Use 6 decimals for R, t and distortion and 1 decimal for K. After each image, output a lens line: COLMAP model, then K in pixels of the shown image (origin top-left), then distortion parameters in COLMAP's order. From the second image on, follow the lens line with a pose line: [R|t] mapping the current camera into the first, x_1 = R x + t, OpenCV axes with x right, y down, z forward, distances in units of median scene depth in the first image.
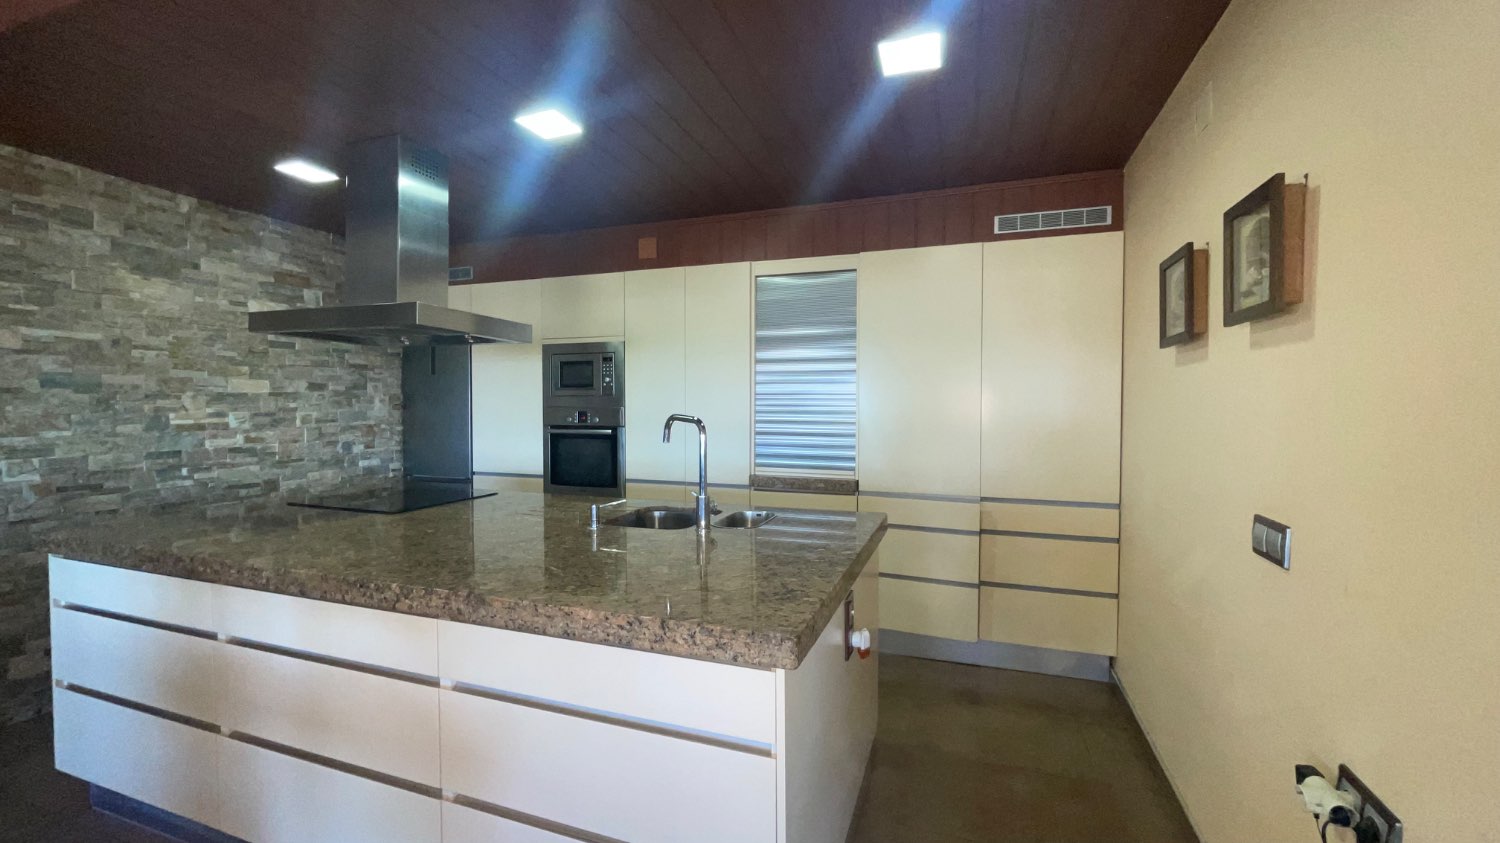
lens RADIAL K [[612.8, 0, 750.2], [0, 612.8, 416.8], [0, 0, 1]] dist [0.000928, 0.000020]
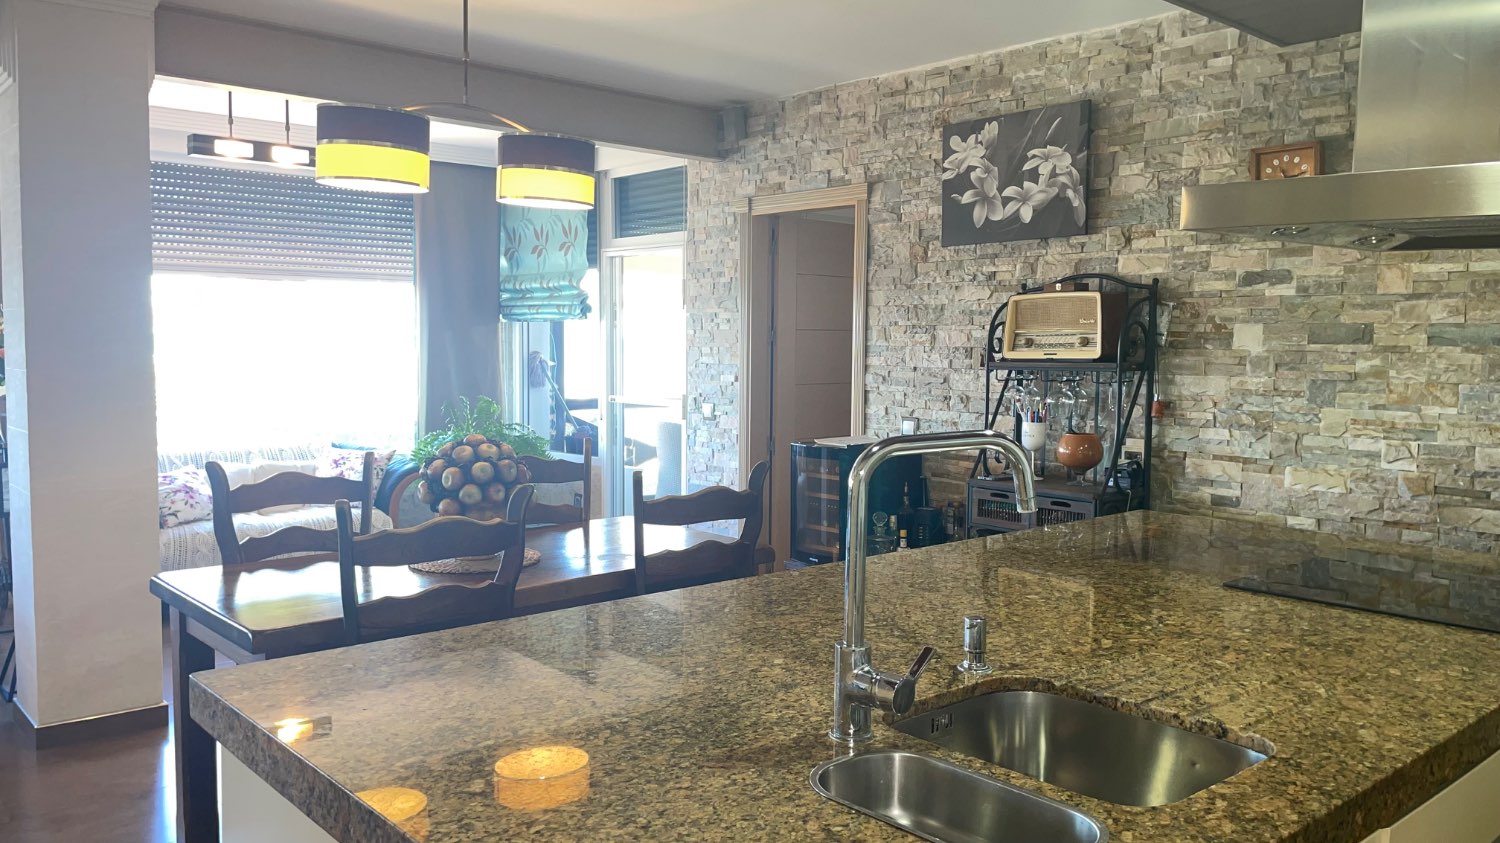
lens RADIAL K [[1151.9, 0, 762.9], [0, 1151.9, 417.5], [0, 0, 1]] dist [0.096588, -0.129245]
pose [[-0.470566, 0.056305, -0.880566, 0.396664], [-0.030718, 0.996312, 0.080121, -0.045591], [0.881830, 0.064751, -0.467101, 0.892354]]
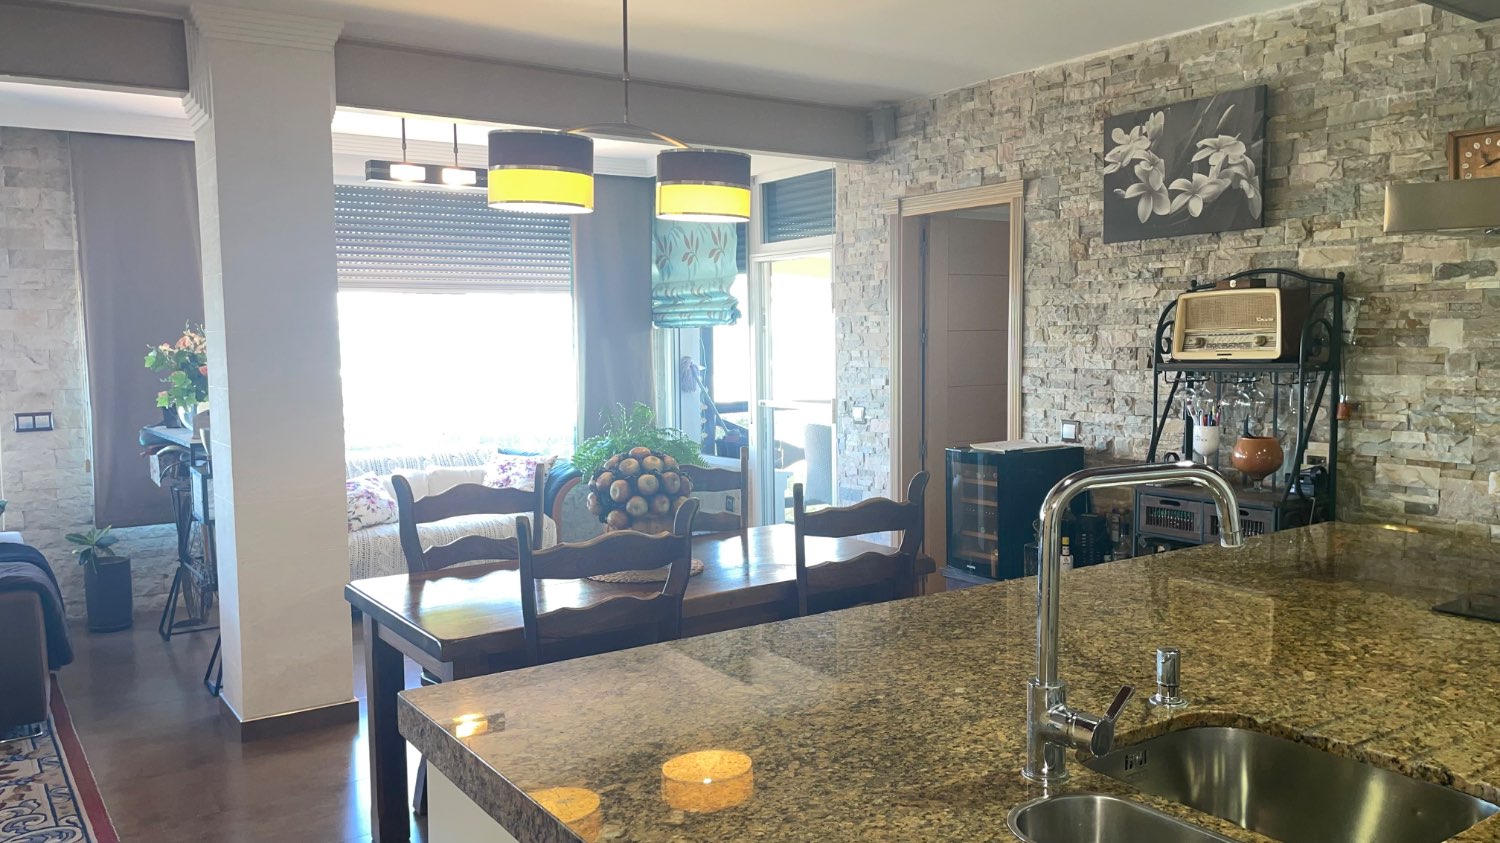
lens RADIAL K [[1151.9, 0, 760.9], [0, 1151.9, 429.8], [0, 0, 1]] dist [0.096588, -0.129245]
pose [[-0.576699, 0.072707, -0.813715, 0.402542], [-0.008953, 0.995410, 0.095287, -0.058575], [0.816908, 0.062237, -0.573401, 0.877383]]
